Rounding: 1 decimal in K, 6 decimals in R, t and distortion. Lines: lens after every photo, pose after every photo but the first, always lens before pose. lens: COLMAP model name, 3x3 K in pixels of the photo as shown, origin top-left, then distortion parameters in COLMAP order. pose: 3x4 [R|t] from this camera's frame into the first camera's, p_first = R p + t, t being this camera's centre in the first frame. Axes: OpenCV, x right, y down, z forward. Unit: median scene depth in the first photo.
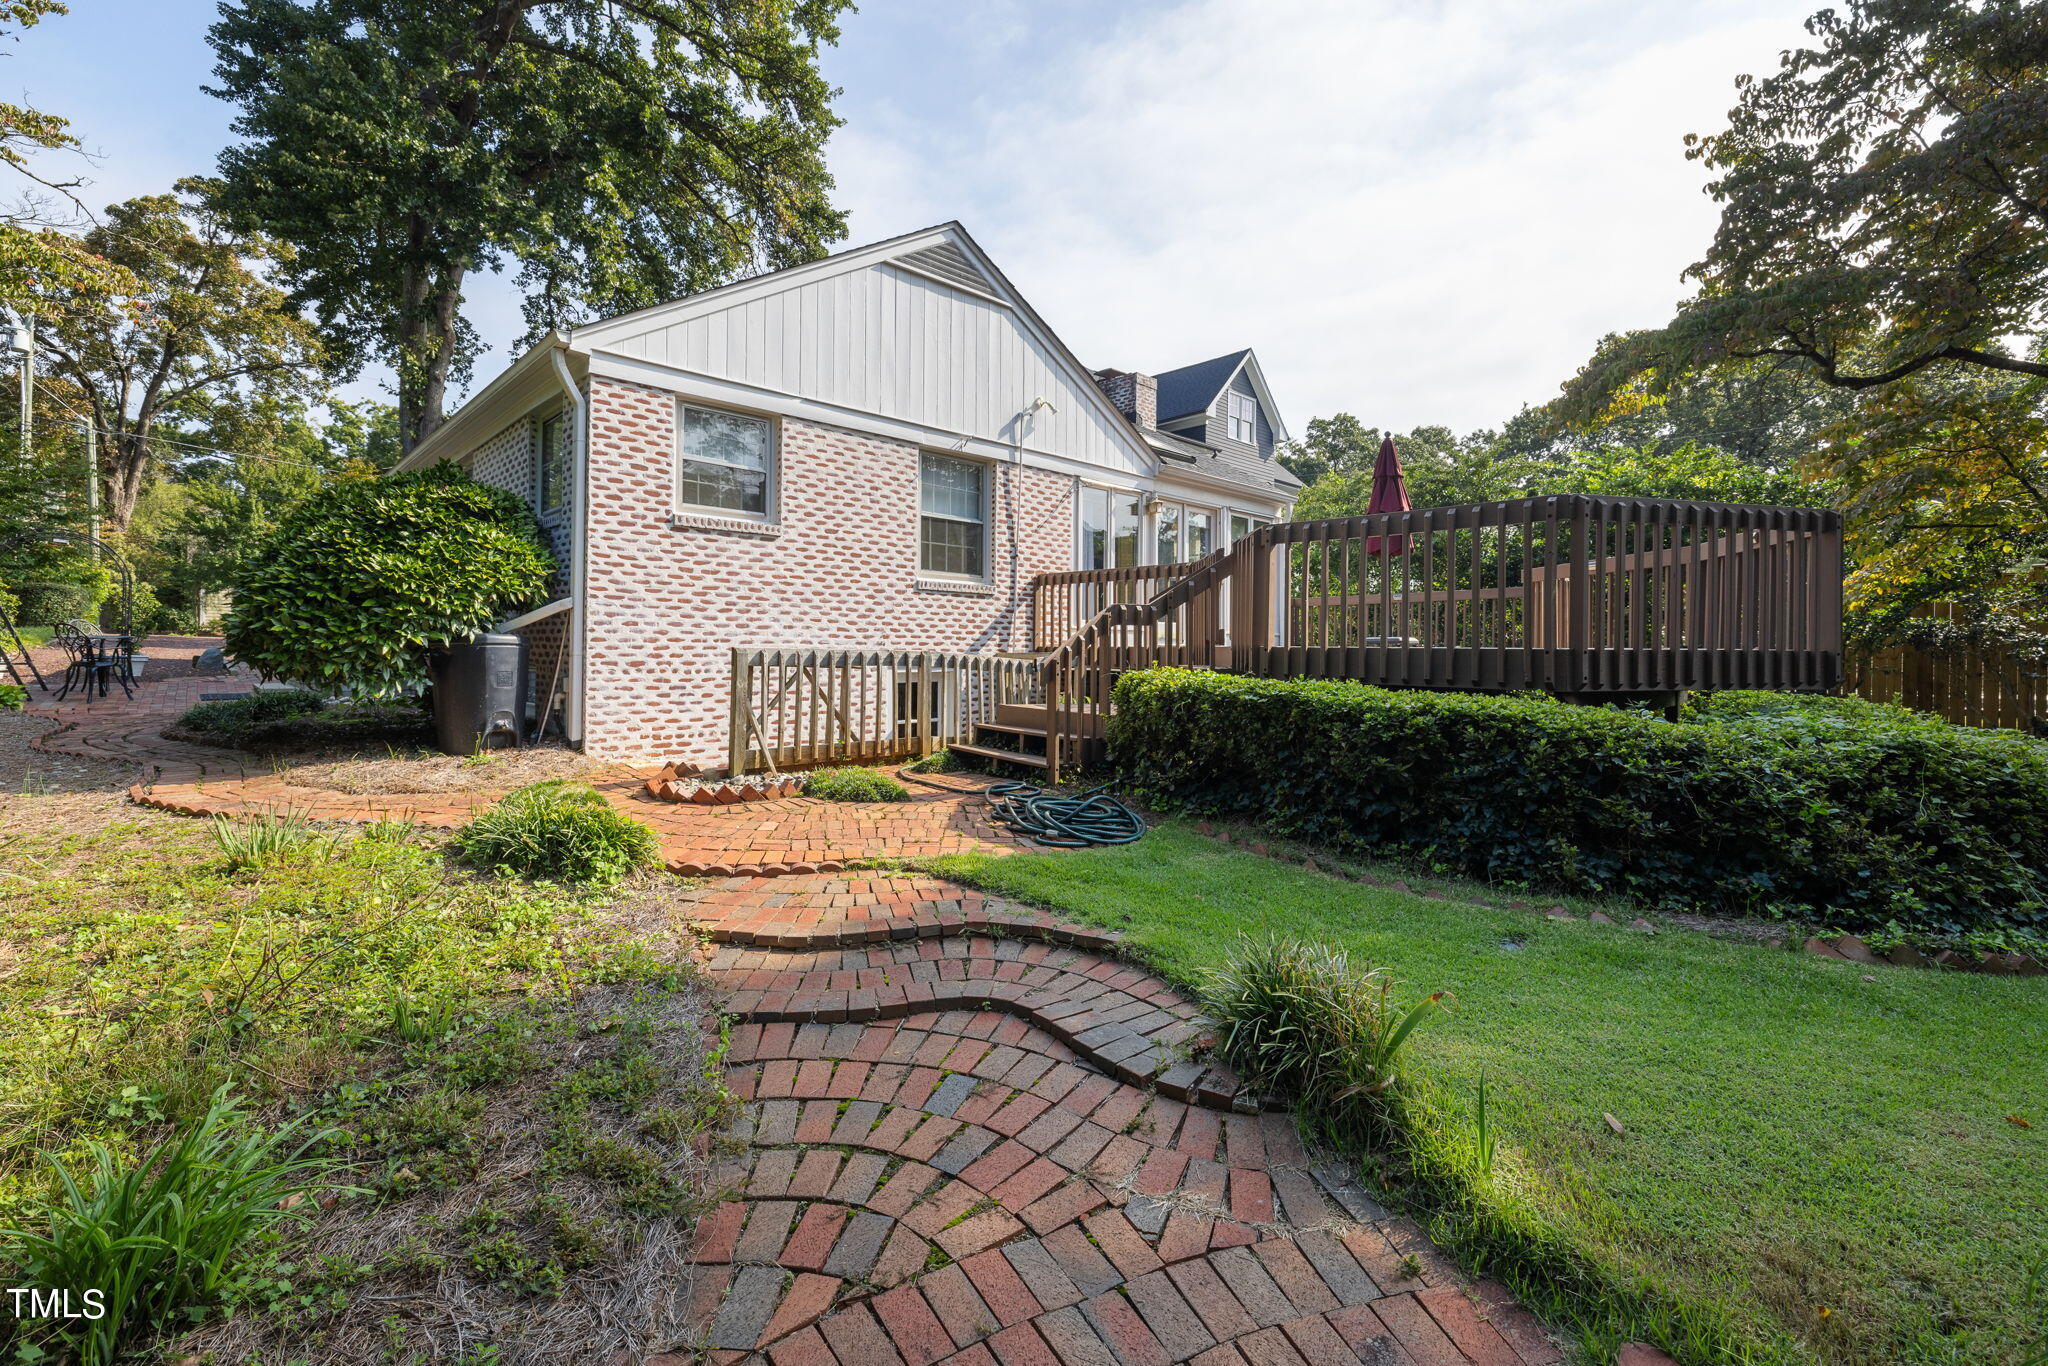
lens RADIAL K [[857.0, 0, 1016.6], [0, 857.0, 673.9], [0, 0, 1]] dist [0.000647, -0.000336]
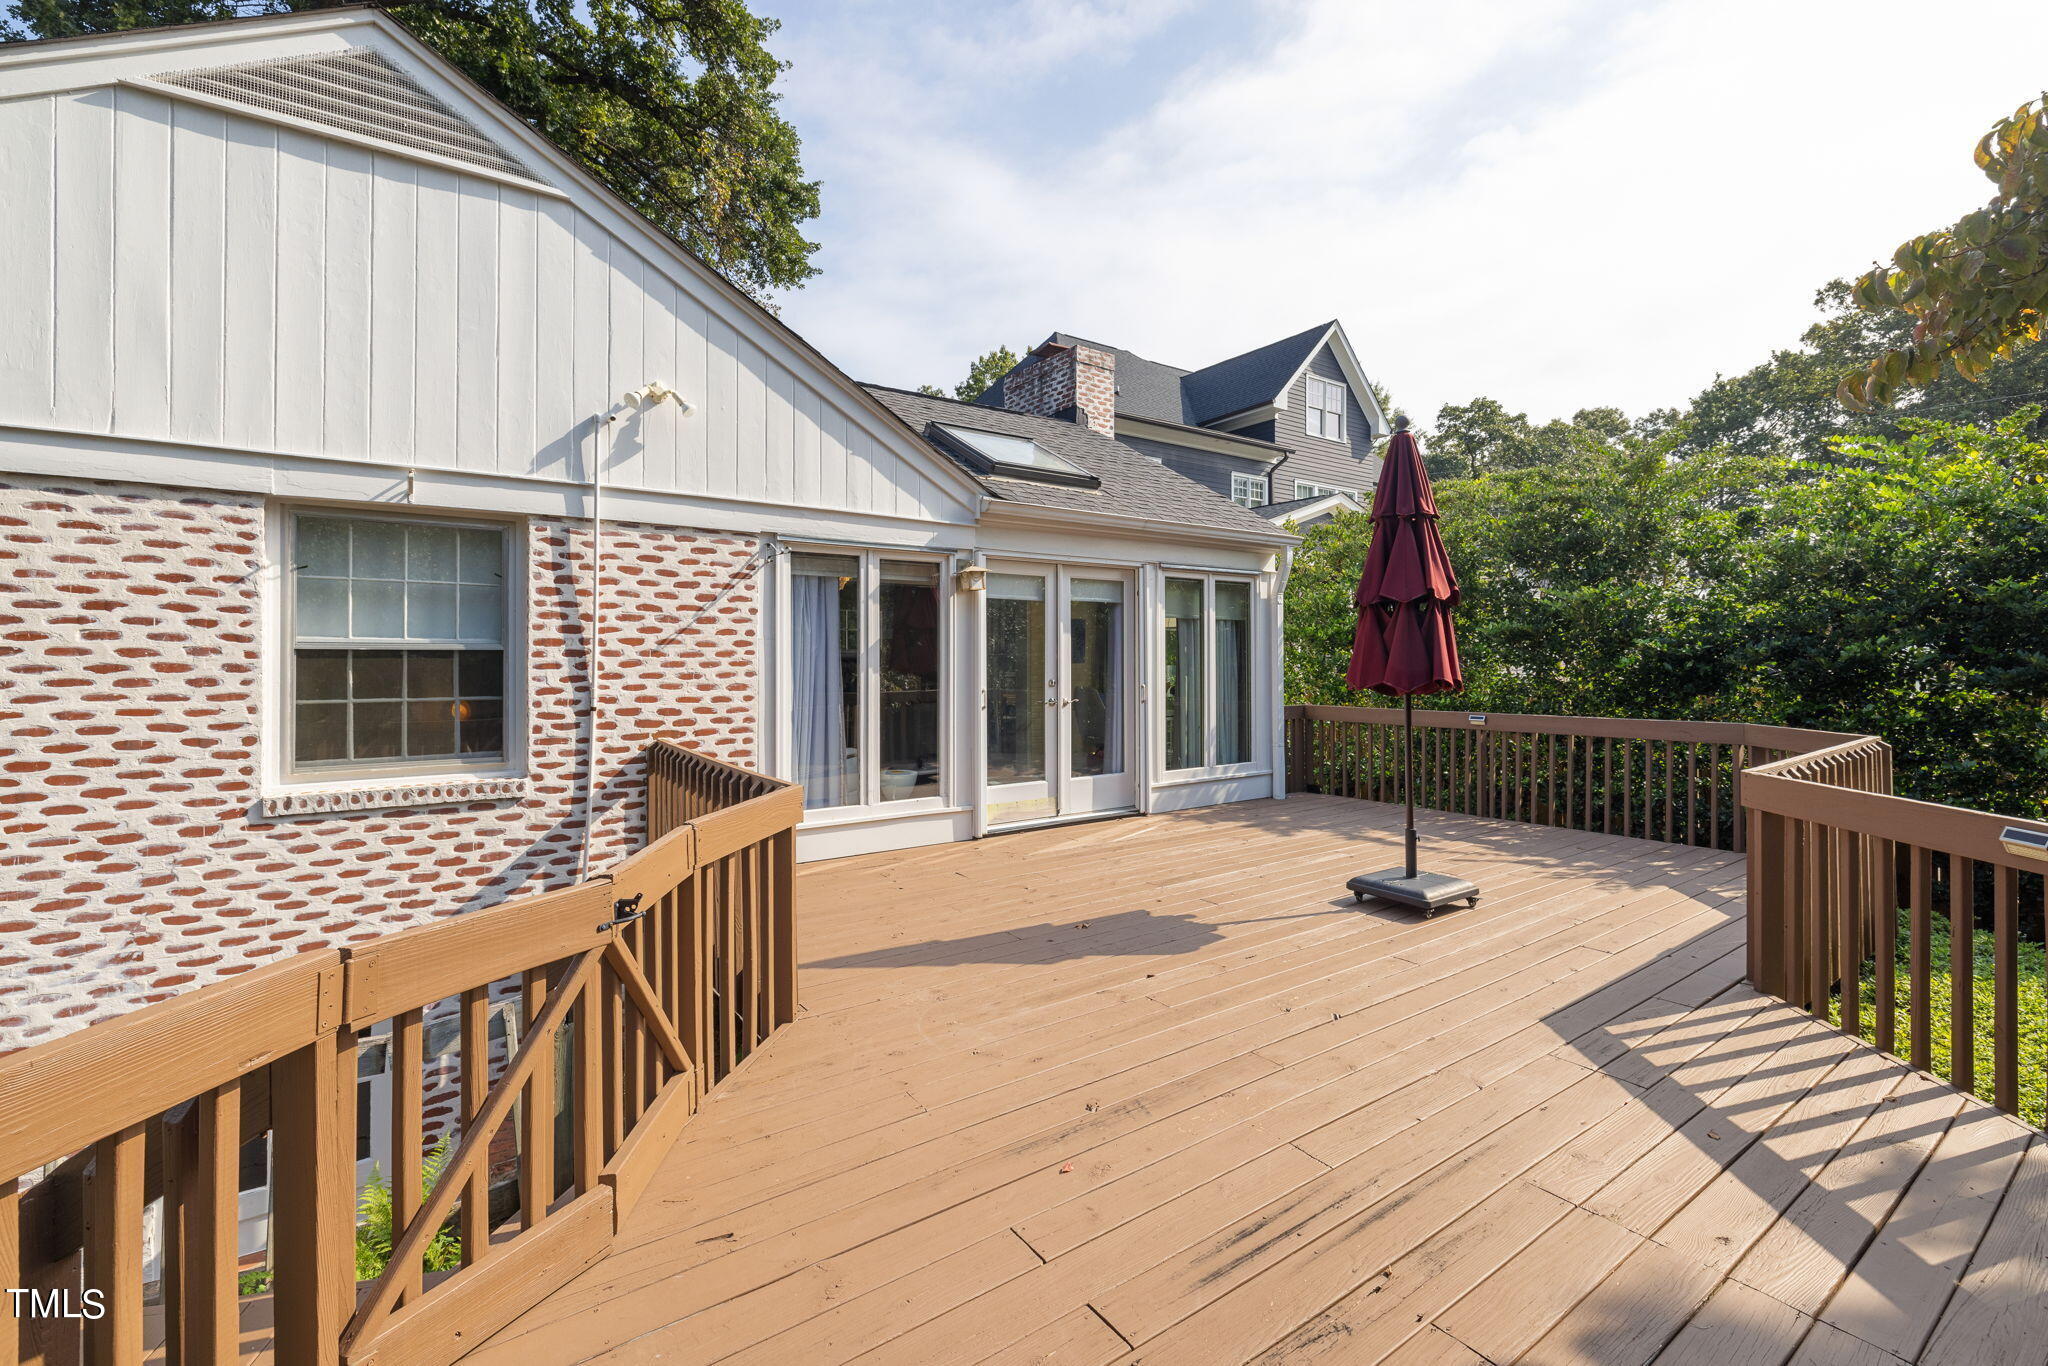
lens RADIAL K [[857.0, 0, 1016.6], [0, 857.0, 673.9], [0, 0, 1]] dist [0.000647, -0.000336]
pose [[0.988837, -0.002299, -0.148986, 0.311825], [0.001461, 0.999982, -0.005738, -0.155227], [0.148997, 0.005456, 0.988823, 0.557034]]
